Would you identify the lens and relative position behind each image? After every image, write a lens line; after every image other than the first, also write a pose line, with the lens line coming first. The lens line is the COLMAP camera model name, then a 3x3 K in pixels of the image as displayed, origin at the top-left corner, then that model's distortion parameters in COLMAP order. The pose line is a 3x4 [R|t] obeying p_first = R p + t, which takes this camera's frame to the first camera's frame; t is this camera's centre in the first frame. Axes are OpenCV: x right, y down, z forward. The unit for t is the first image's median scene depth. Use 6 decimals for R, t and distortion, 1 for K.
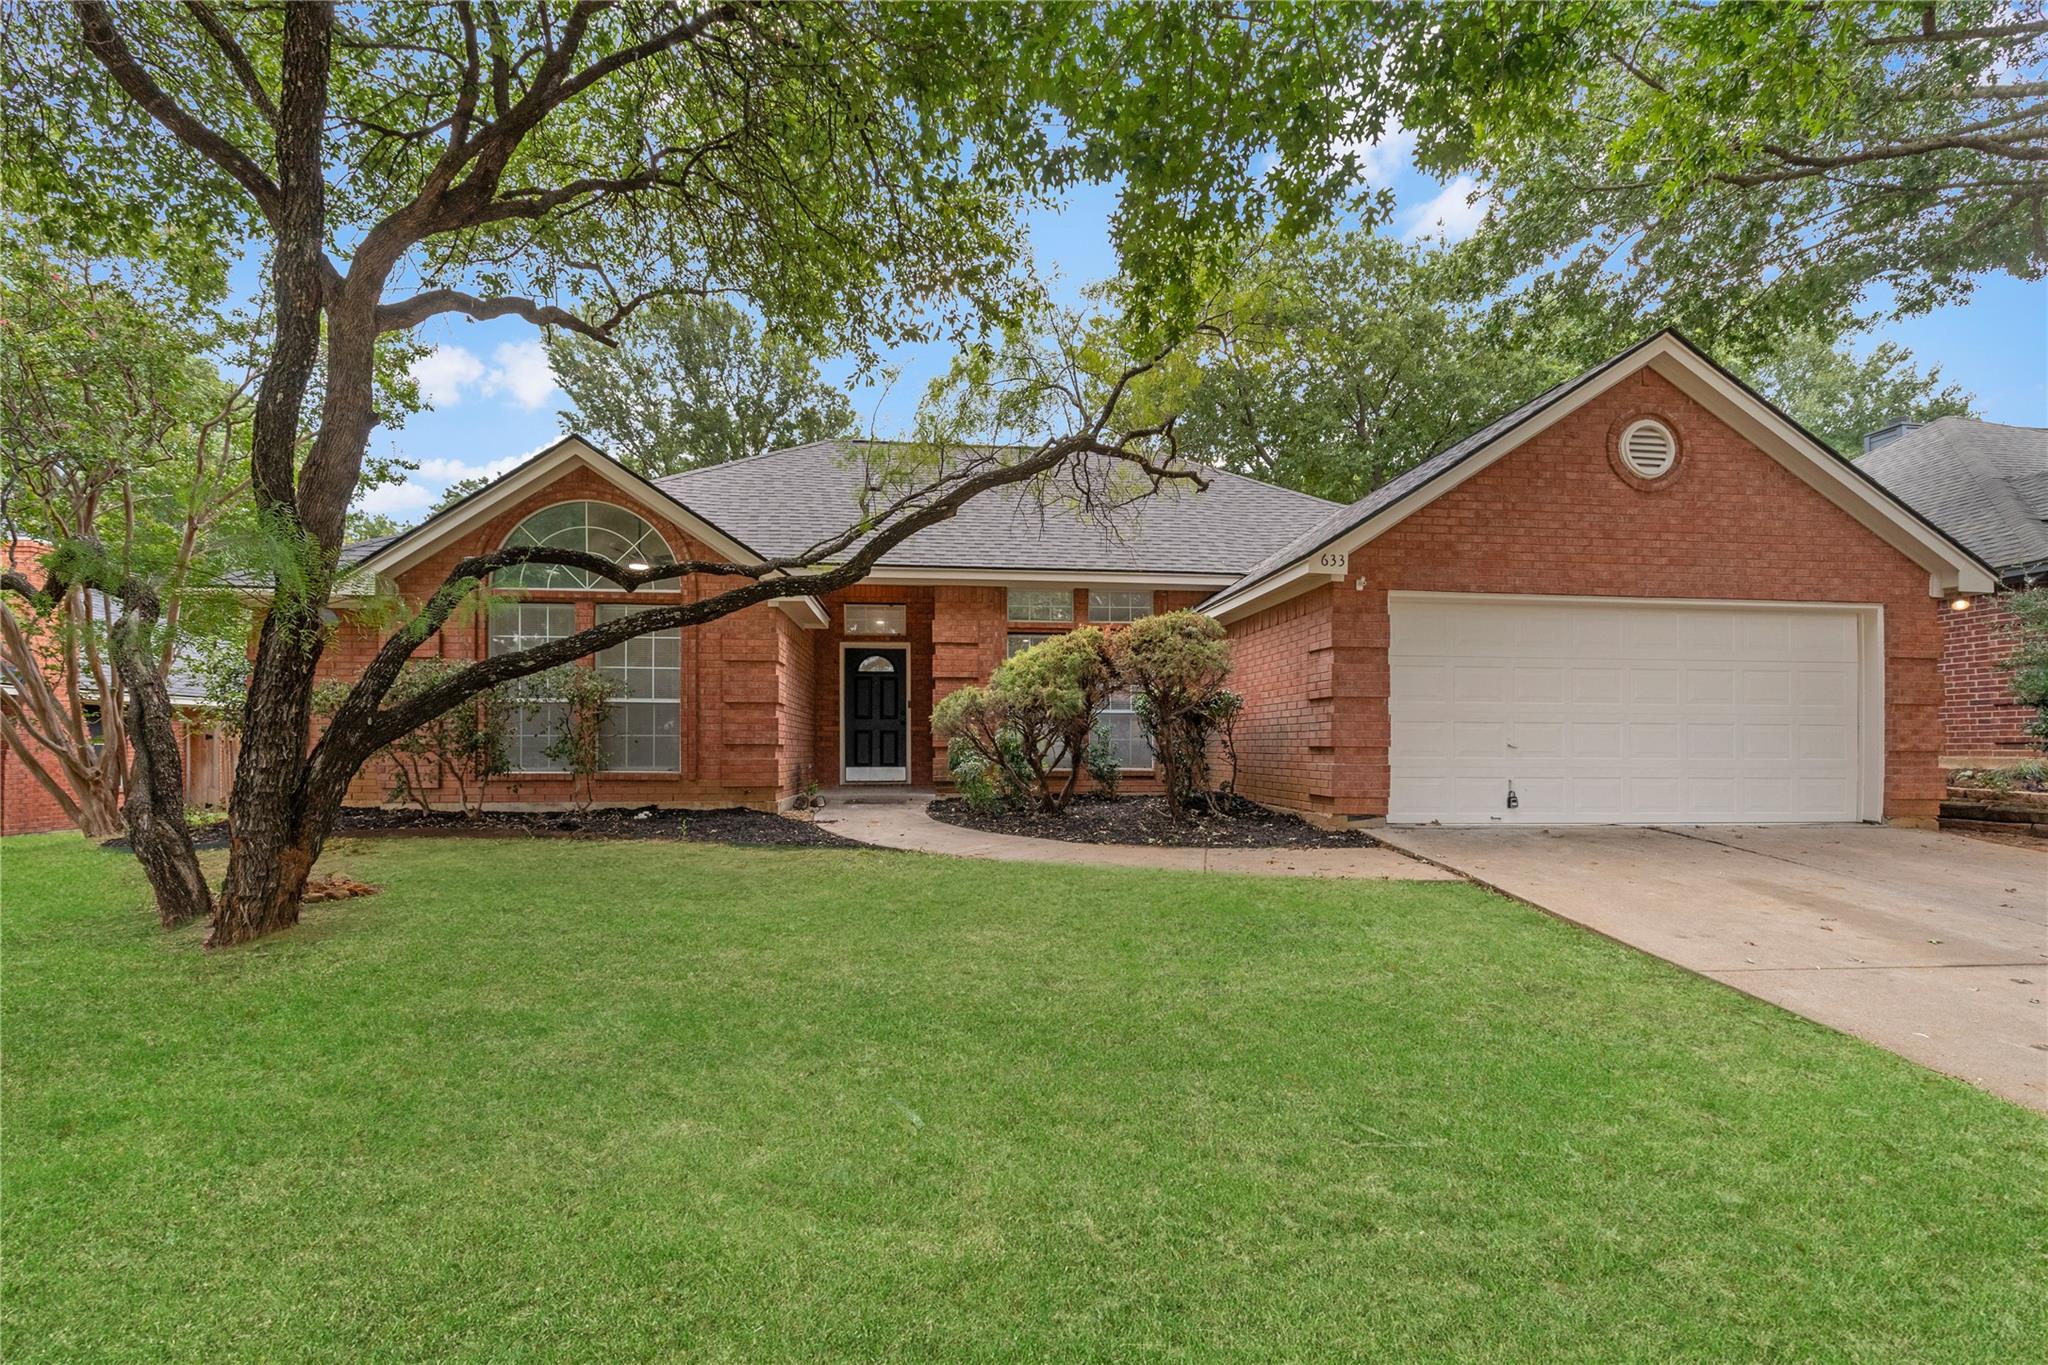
lens RADIAL K [[944.6, 0, 1023.9], [0, 944.6, 694.0], [0, 0, 1]] dist [-0.001296, 0.000159]
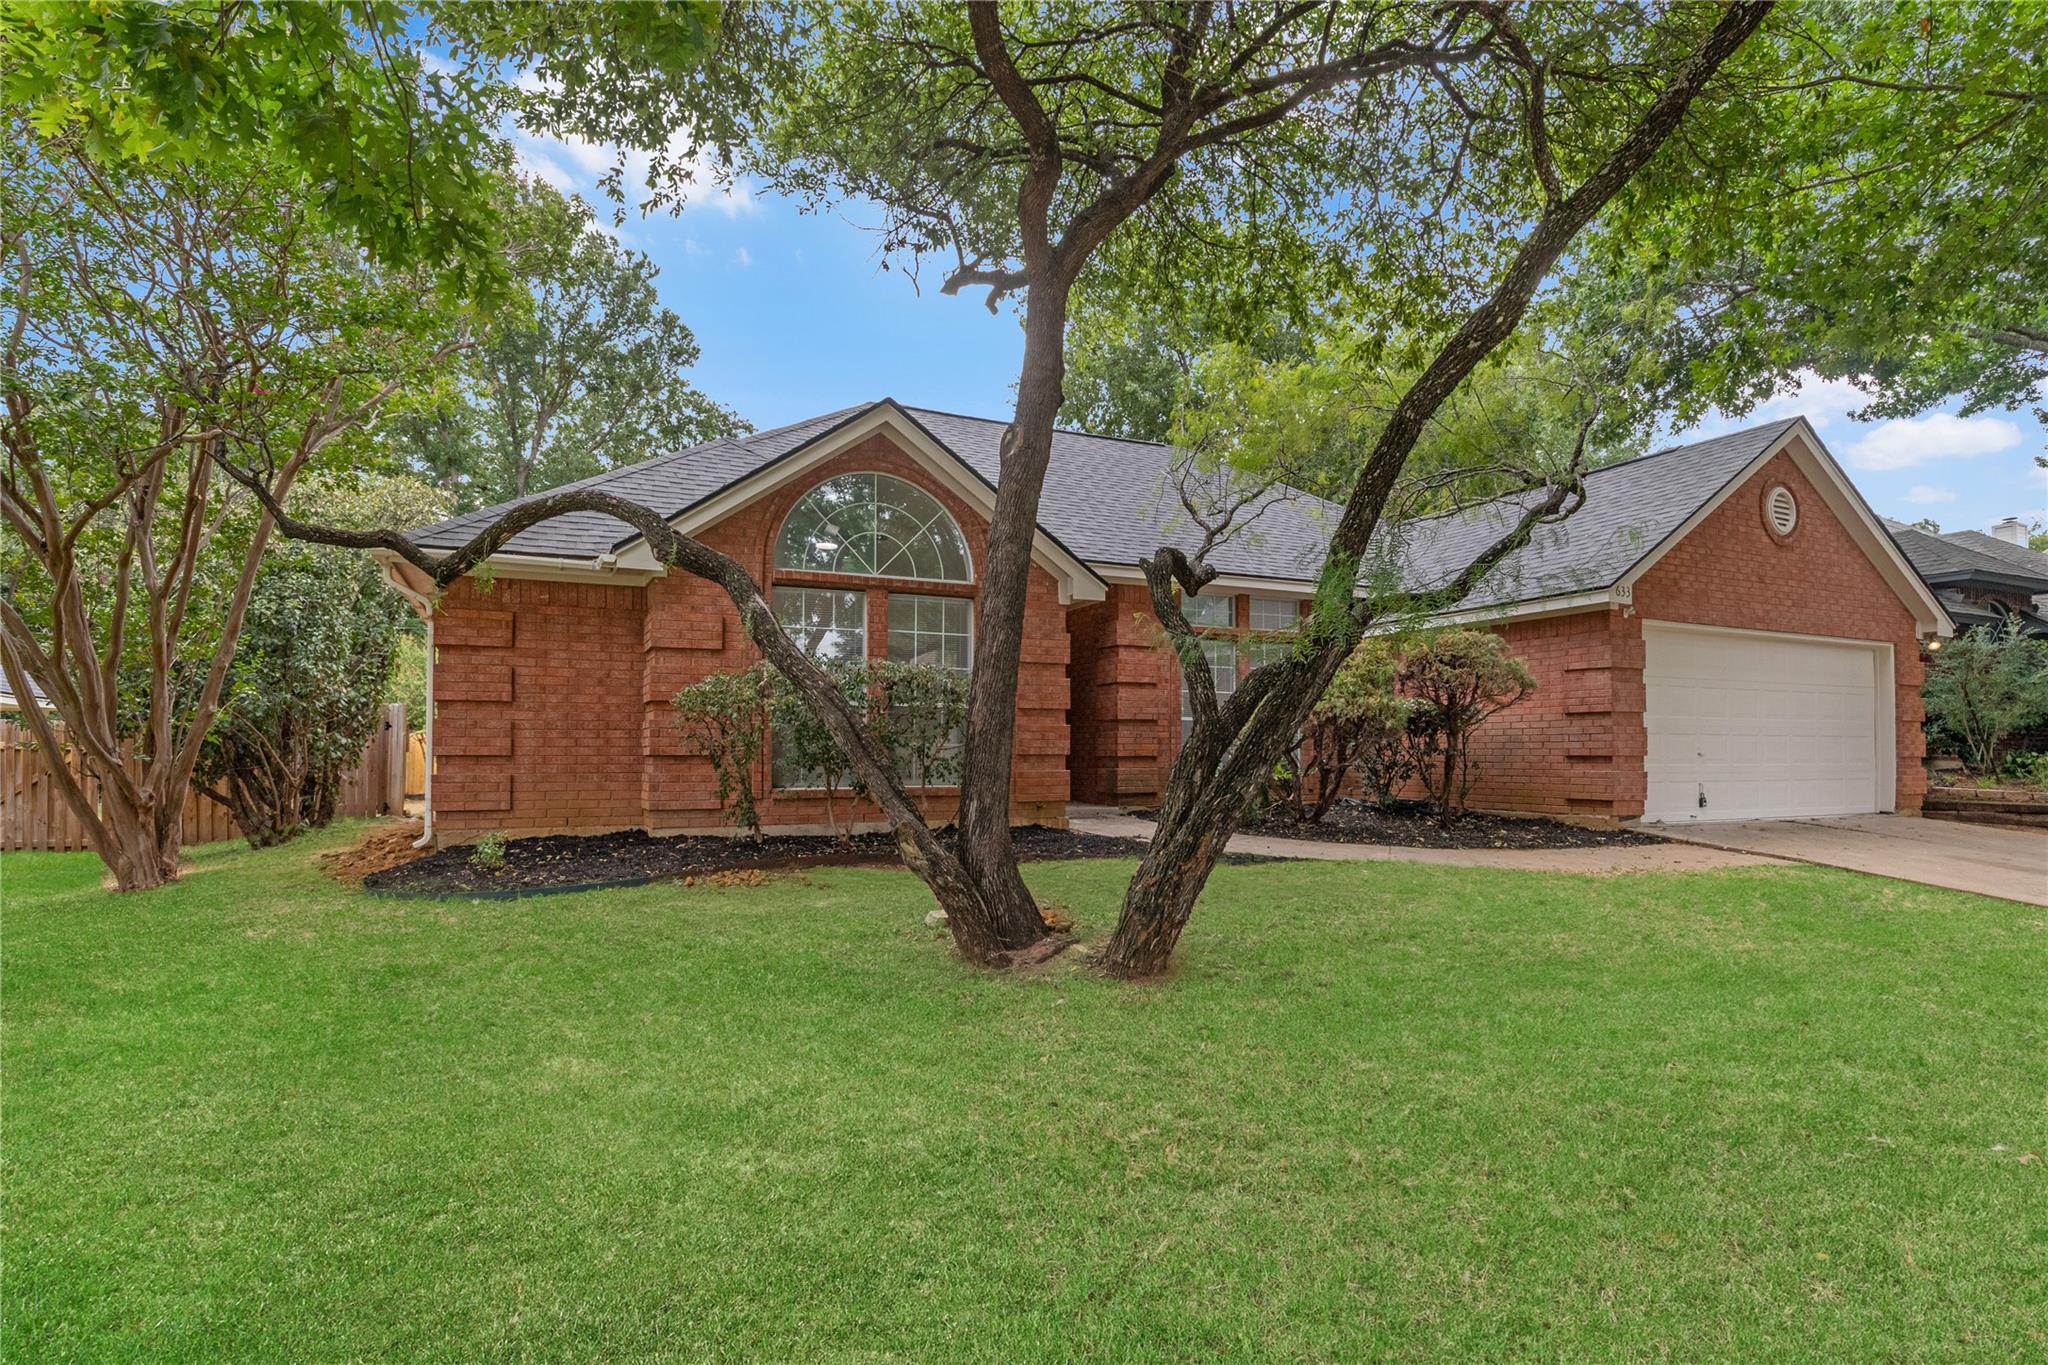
lens RADIAL K [[1073.6, 0, 1025.5], [0, 1073.6, 674.5], [0, 0, 1]] dist [-0.002031, -0.000957]
pose [[0.939389, 0.022470, 0.342116, -0.728715], [-0.017749, 0.999699, -0.016925, -0.006874], [-0.342393, 0.009826, 0.939505, 0.033657]]
